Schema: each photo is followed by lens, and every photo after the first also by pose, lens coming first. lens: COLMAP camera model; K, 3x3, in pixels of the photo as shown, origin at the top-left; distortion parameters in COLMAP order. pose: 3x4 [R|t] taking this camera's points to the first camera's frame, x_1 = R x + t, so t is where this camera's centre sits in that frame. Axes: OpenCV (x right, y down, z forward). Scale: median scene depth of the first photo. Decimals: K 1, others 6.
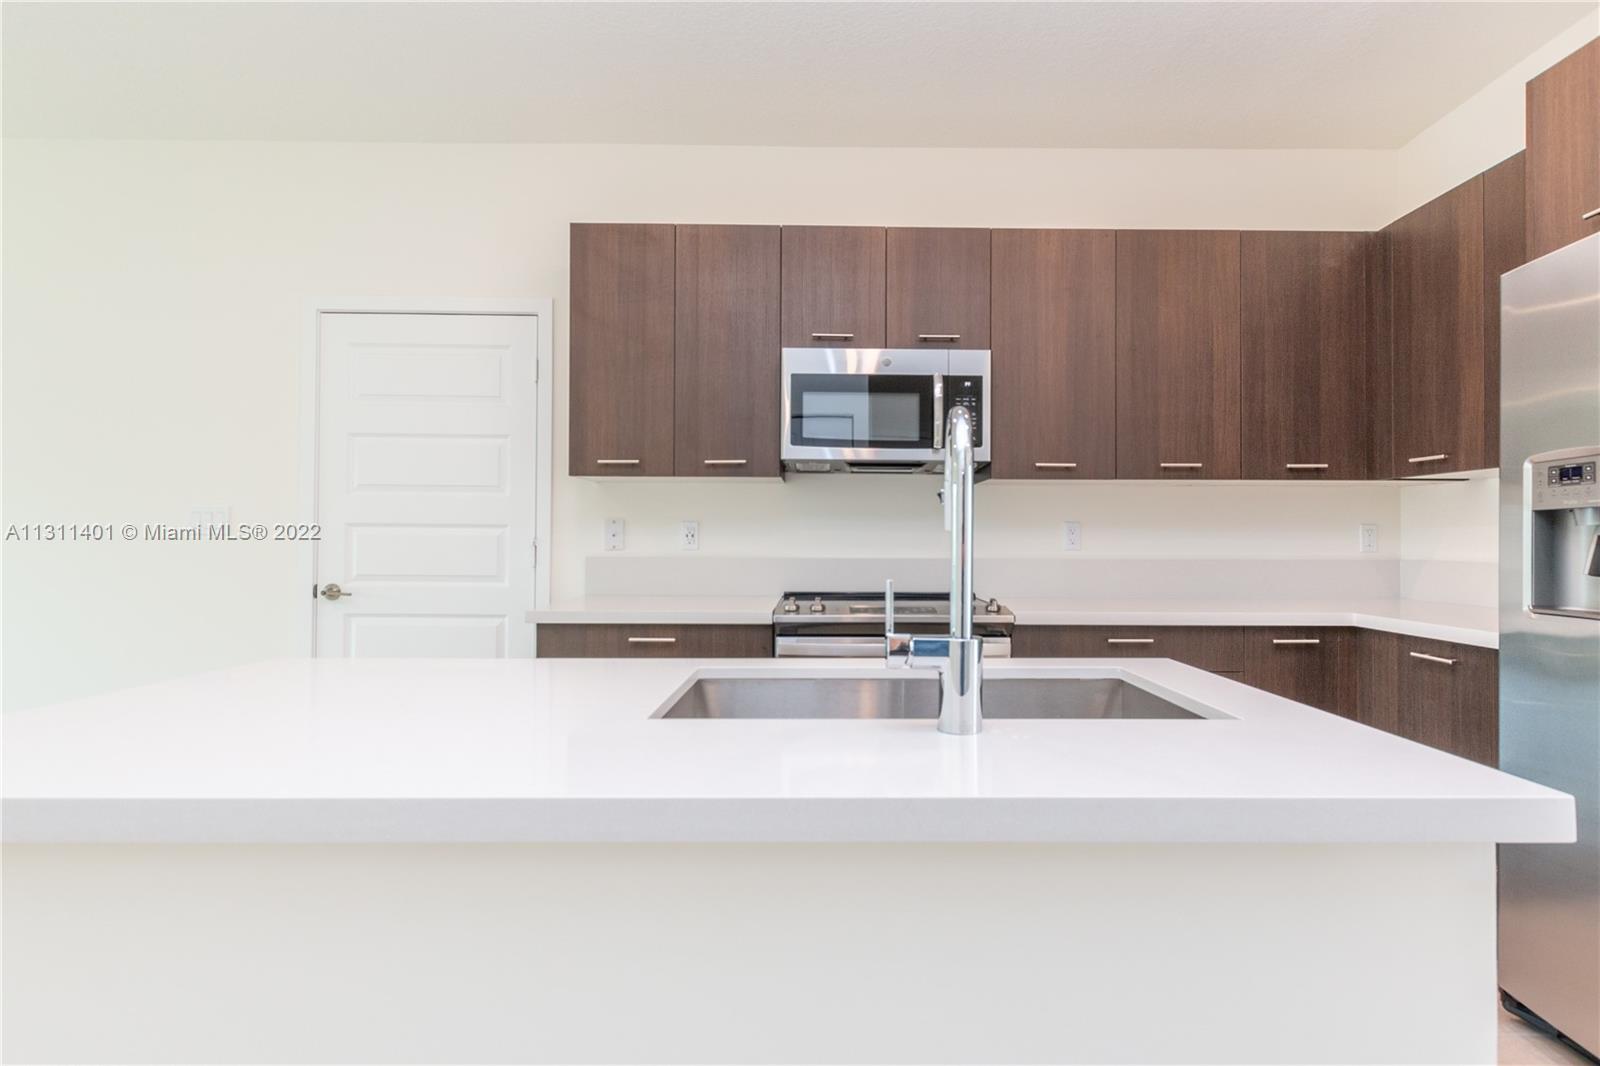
lens RADIAL K [[758.2, 0, 803.6], [0, 758.2, 528.1], [0, 0, 1]] dist [0.019378, -0.000308]
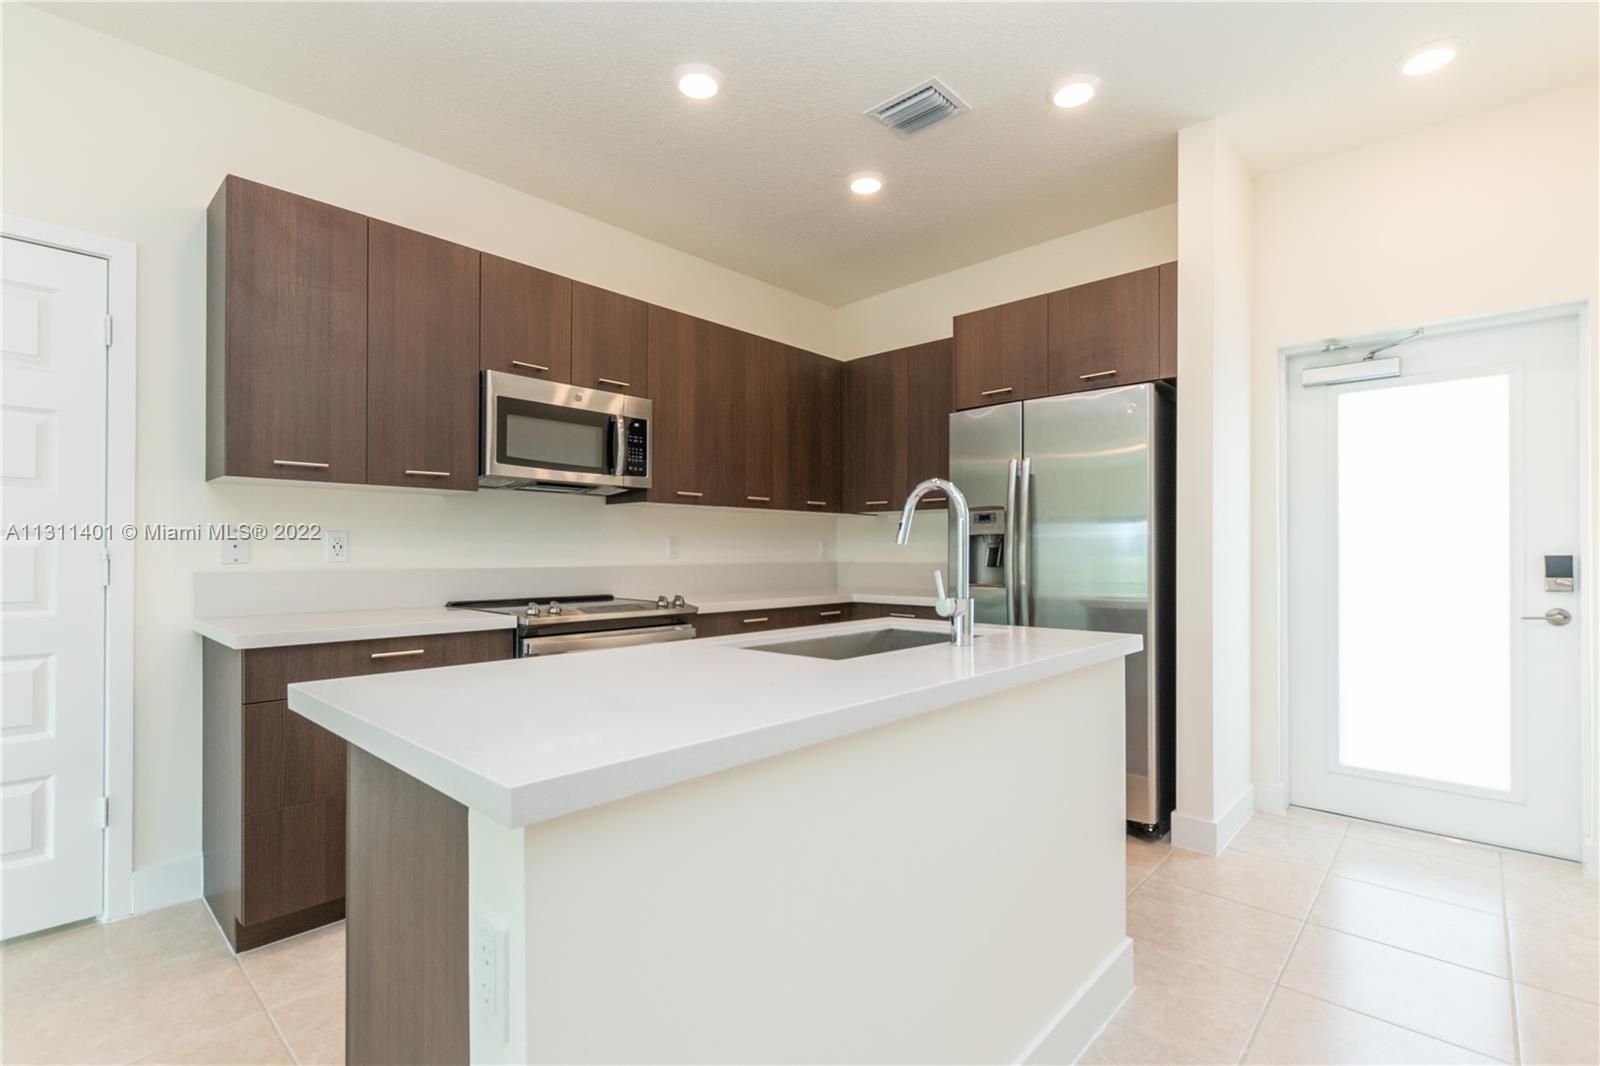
lens RADIAL K [[758.2, 0, 786.2], [0, 758.2, 548.4], [0, 0, 1]] dist [0.019378, -0.000308]
pose [[0.699169, 0.000514, 0.714956, -0.496081], [-0.007959, 0.999943, 0.007065, 0.000826], [-0.714912, -0.010630, 0.699133, -0.040869]]
